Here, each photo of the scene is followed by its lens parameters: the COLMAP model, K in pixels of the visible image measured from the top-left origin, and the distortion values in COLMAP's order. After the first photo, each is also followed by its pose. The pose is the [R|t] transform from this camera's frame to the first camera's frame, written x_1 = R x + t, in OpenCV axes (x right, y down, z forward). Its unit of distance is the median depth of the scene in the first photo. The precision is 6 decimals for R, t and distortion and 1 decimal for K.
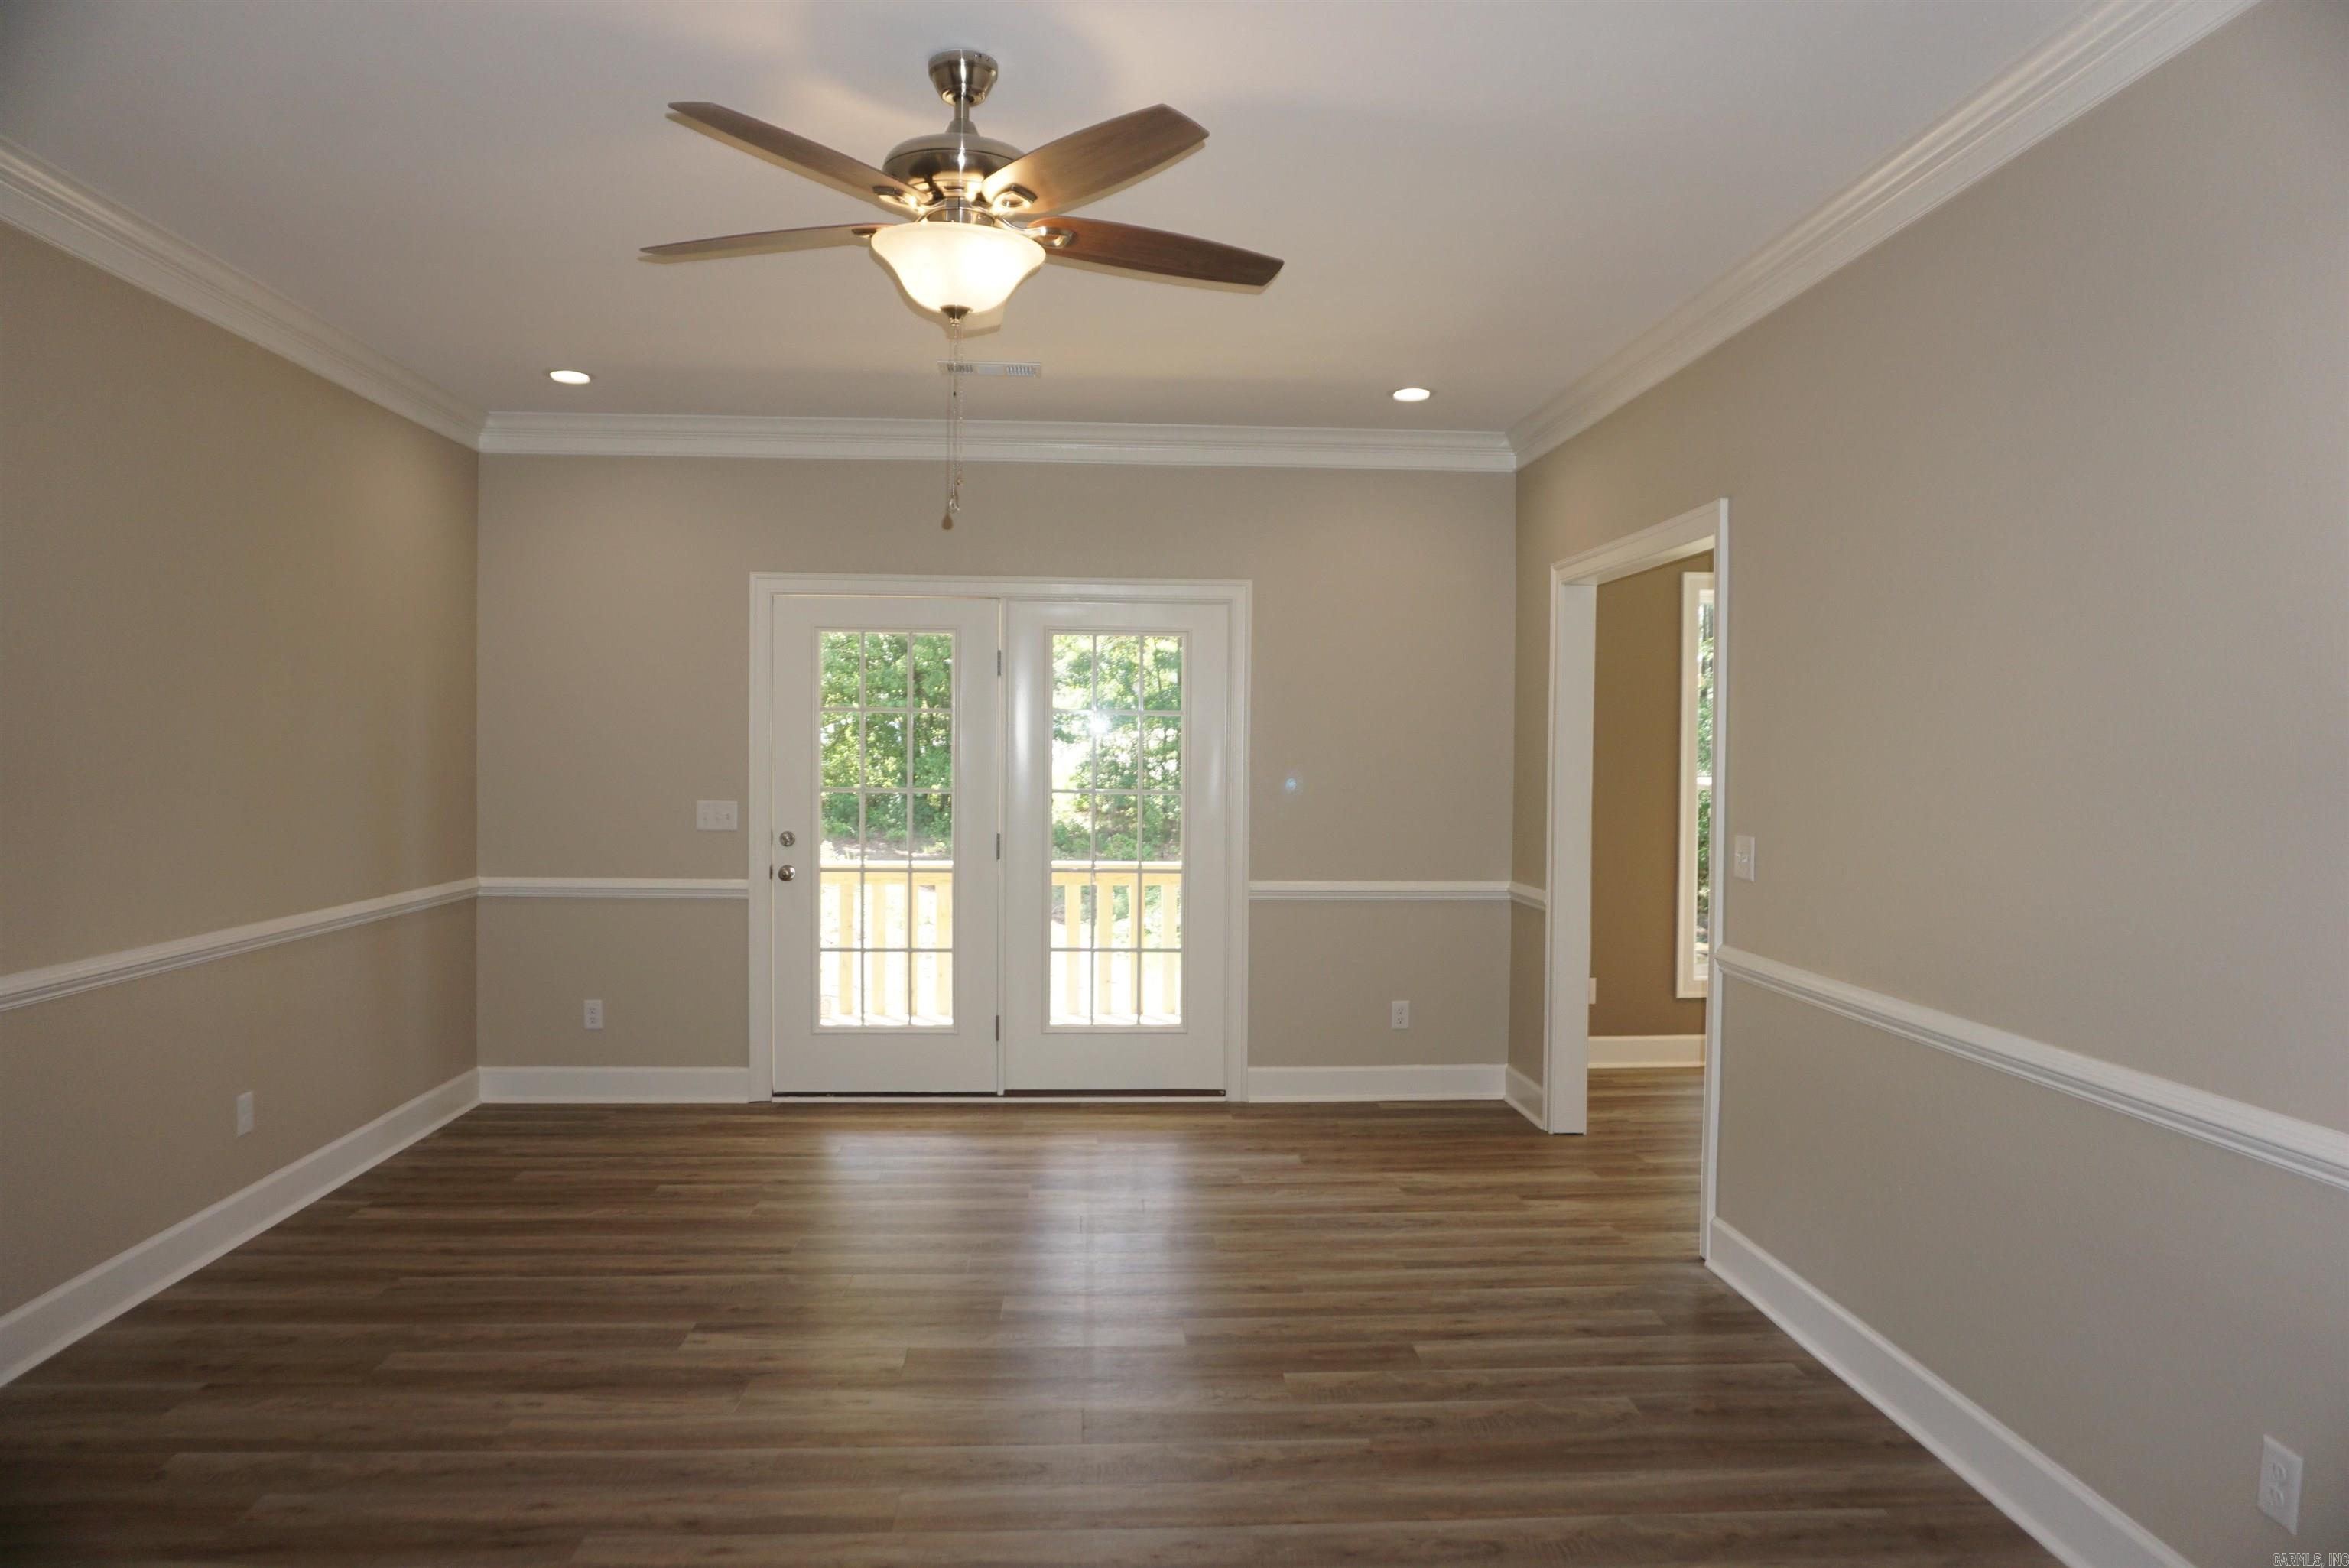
lens RADIAL K [[1568.9, 0, 1174.3], [0, 1568.9, 793.3], [0, 0, 1]] dist [-0.049550, 0.030274]
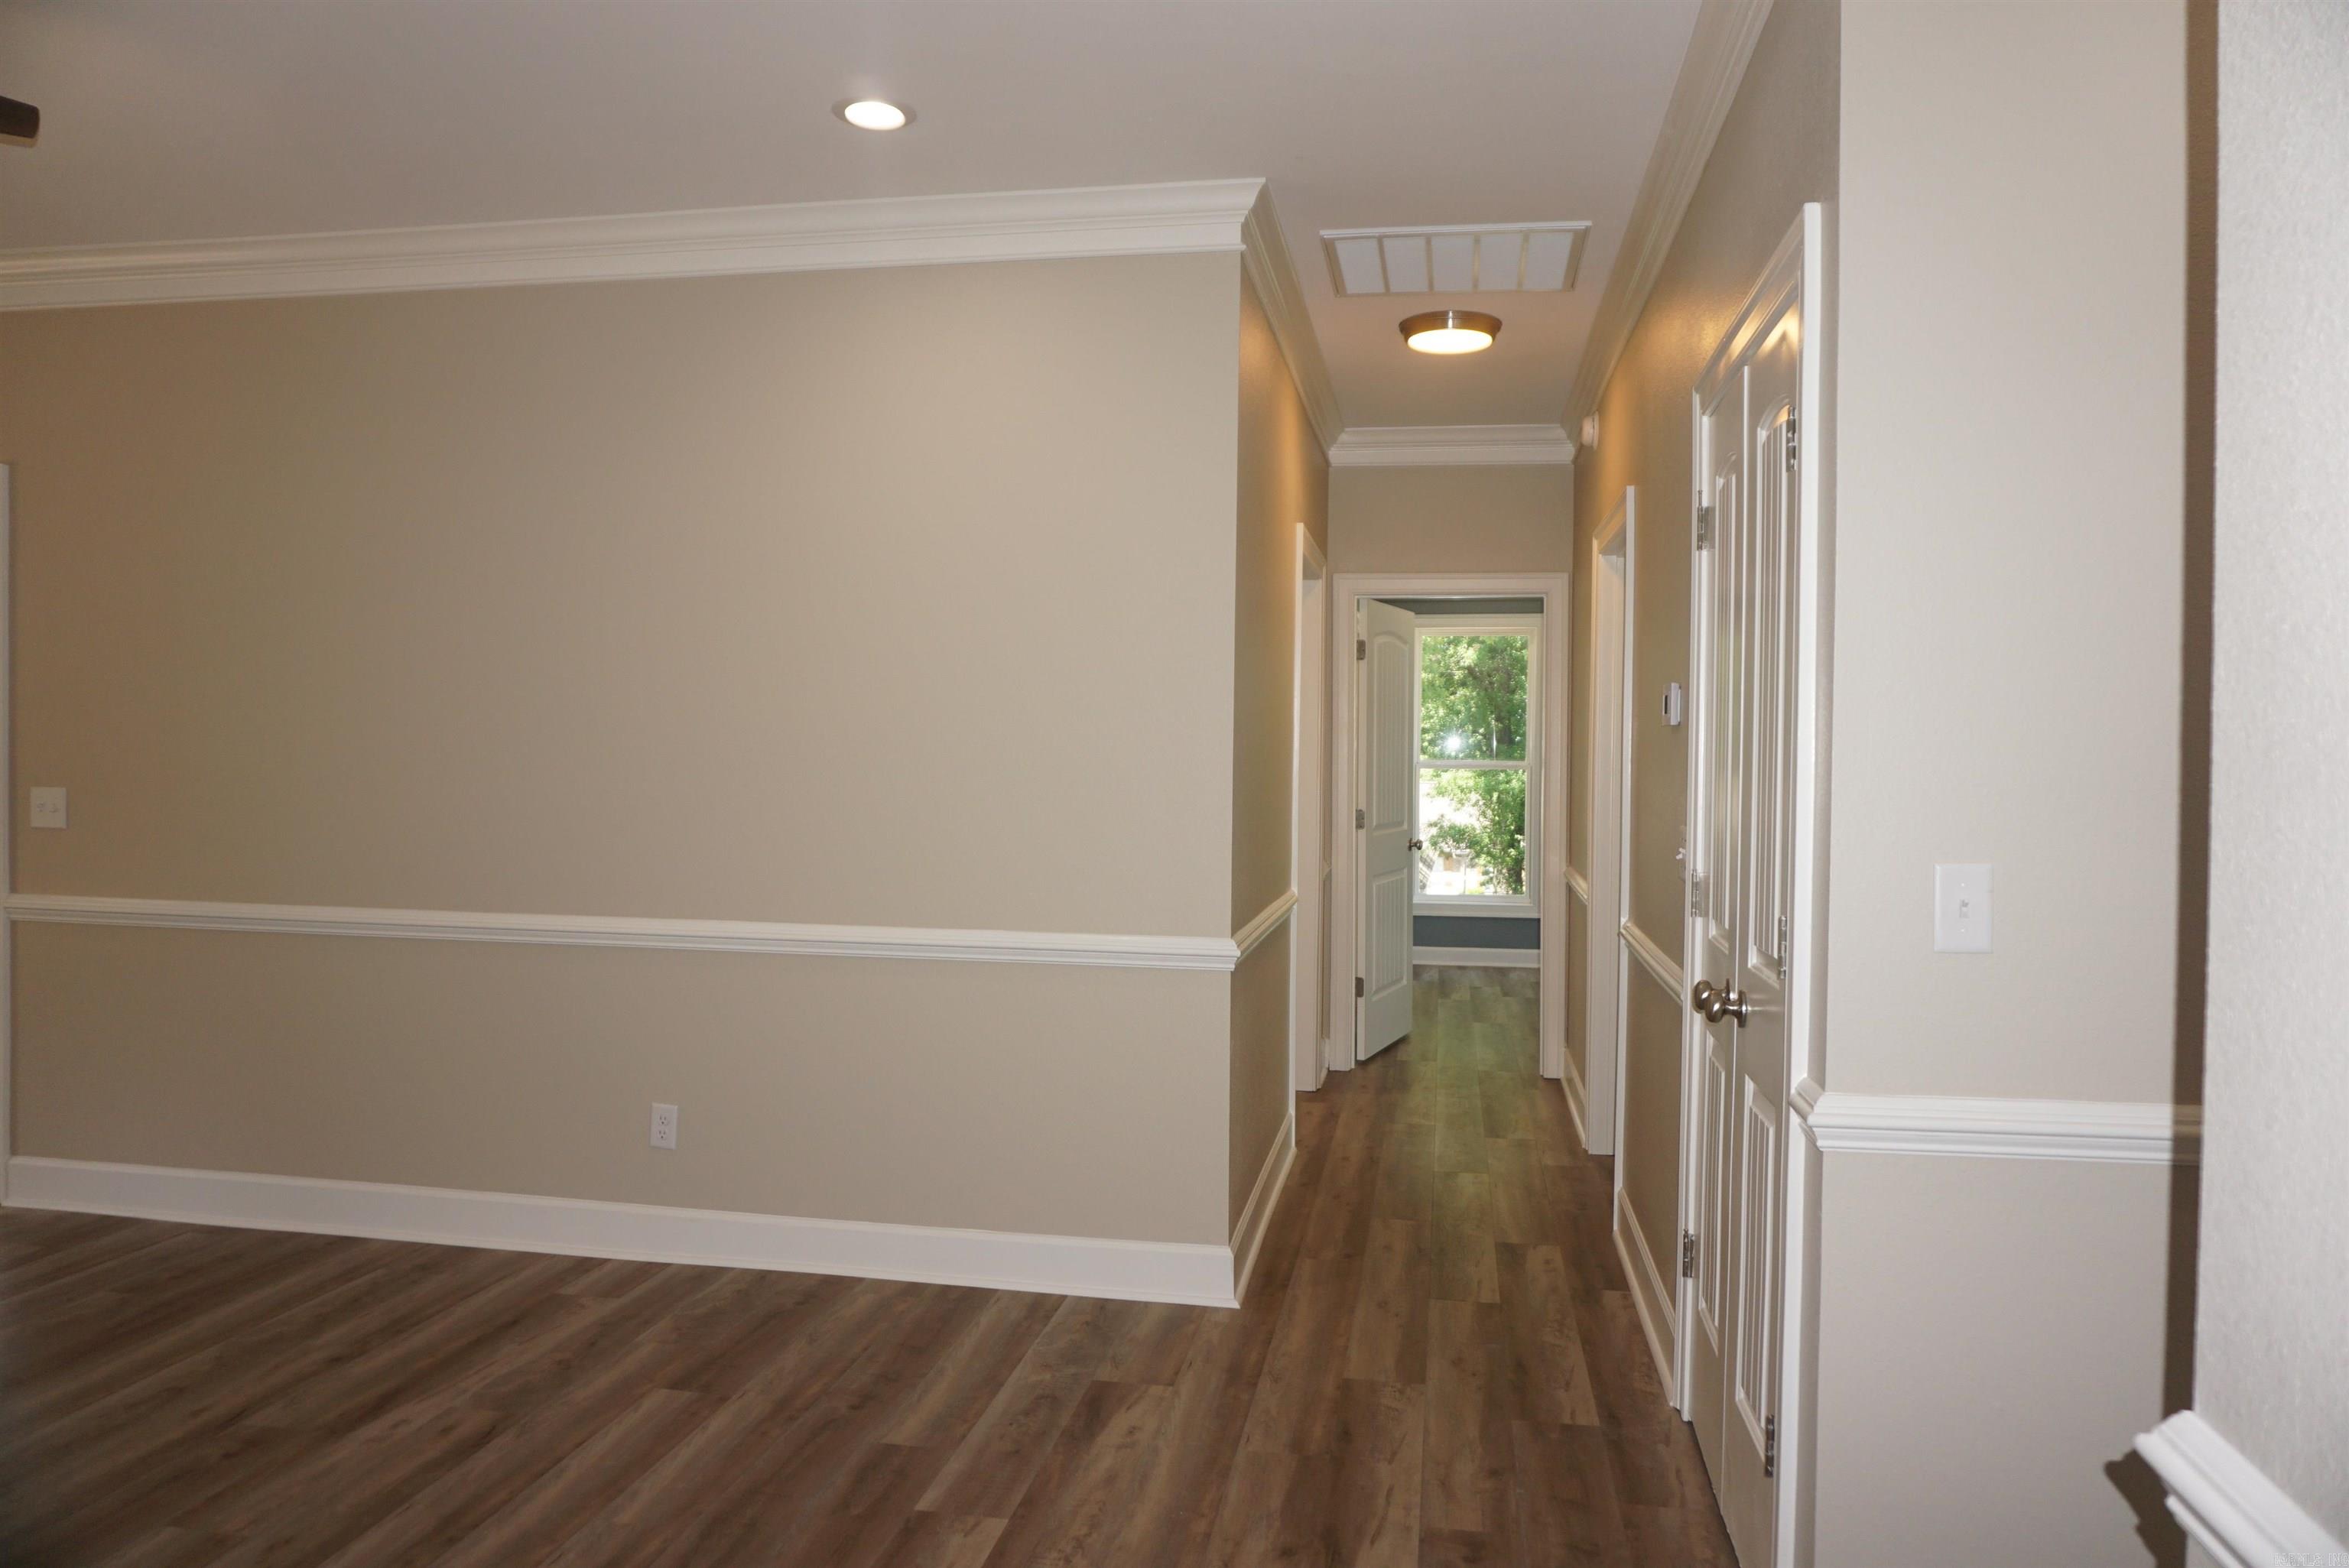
lens RADIAL K [[1568.9, 0, 1185.0], [0, 1568.9, 798.8], [0, 0, 1]] dist [-0.049550, 0.030274]
pose [[0.225660, -0.034299, 0.973602, -0.366145], [0.012682, 0.999399, 0.032268, 0.008517], [-0.974124, 0.005065, 0.225959, 0.001311]]
